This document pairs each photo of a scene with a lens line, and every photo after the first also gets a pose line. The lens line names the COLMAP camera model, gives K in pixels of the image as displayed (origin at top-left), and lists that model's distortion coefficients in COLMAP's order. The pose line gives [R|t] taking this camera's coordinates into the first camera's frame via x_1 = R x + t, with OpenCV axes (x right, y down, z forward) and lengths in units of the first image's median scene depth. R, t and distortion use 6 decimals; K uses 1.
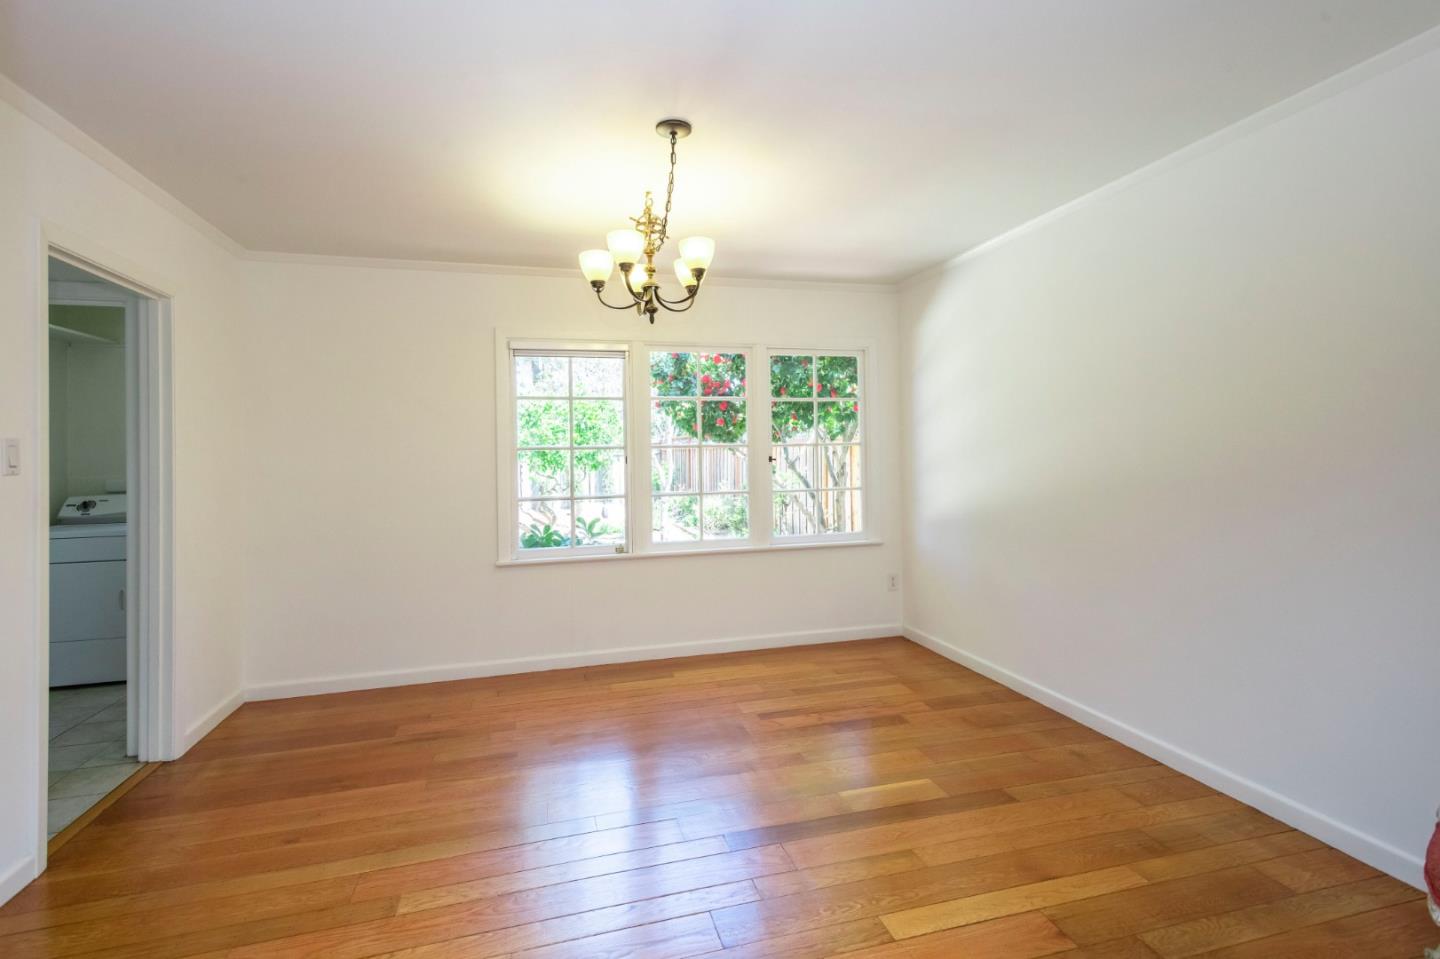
lens RADIAL K [[675.7, 0, 722.8], [0, 675.7, 447.6], [0, 0, 1]] dist [0.001015, 0.000307]
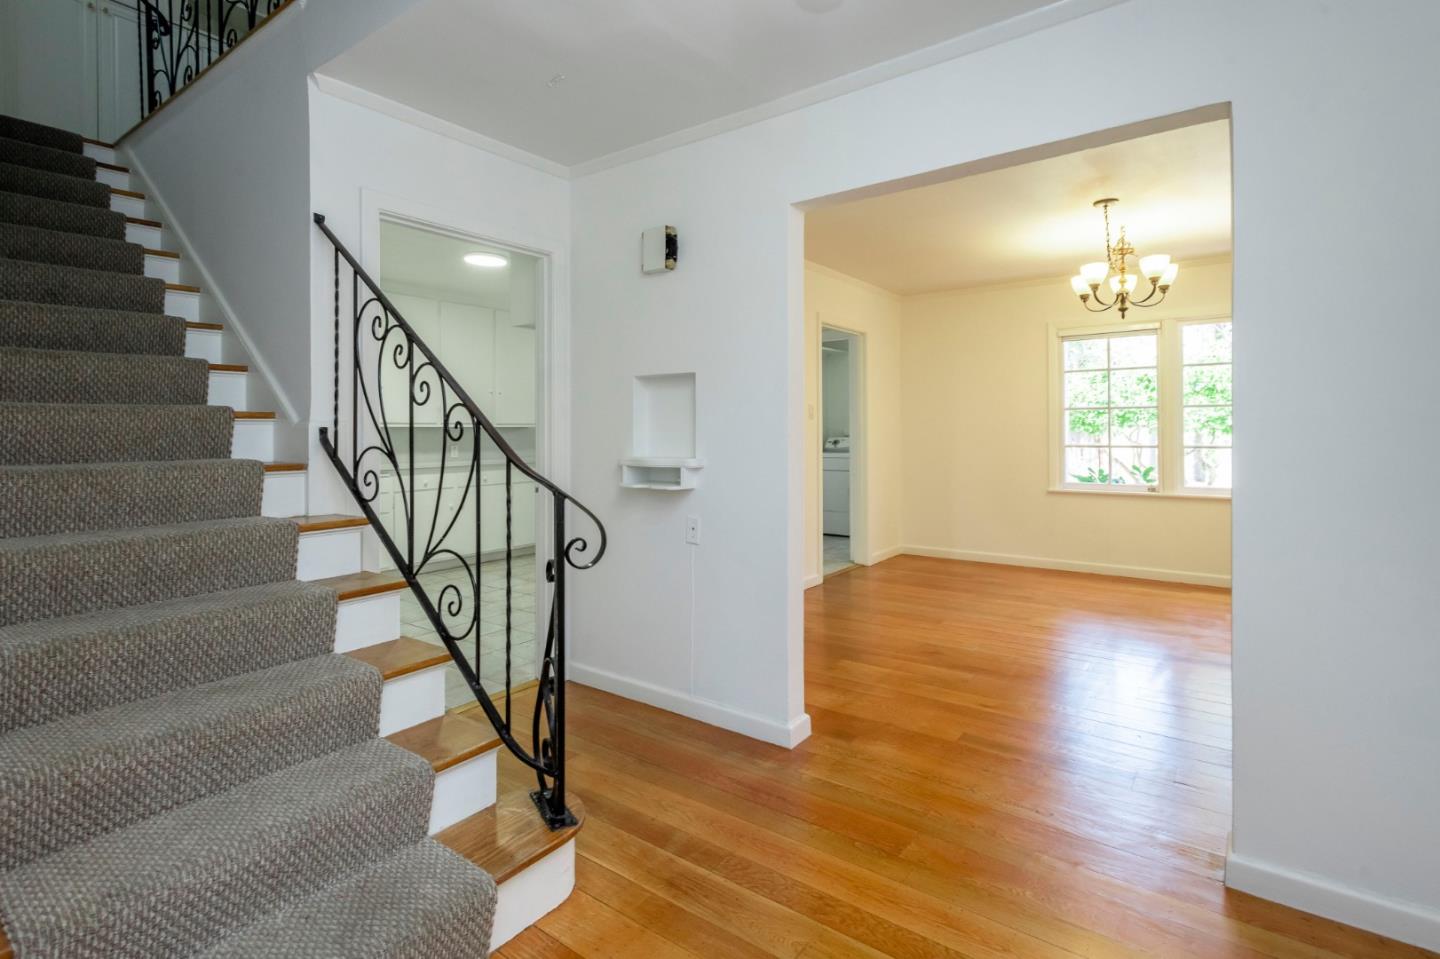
lens RADIAL K [[675.7, 0, 722.8], [0, 675.7, 447.6], [0, 0, 1]] dist [0.001015, 0.000307]
pose [[0.602942, 0.030690, -0.797194, 0.394345], [0.006605, 0.999034, 0.043456, 0.017314], [0.797757, -0.031467, 0.602157, -0.410310]]
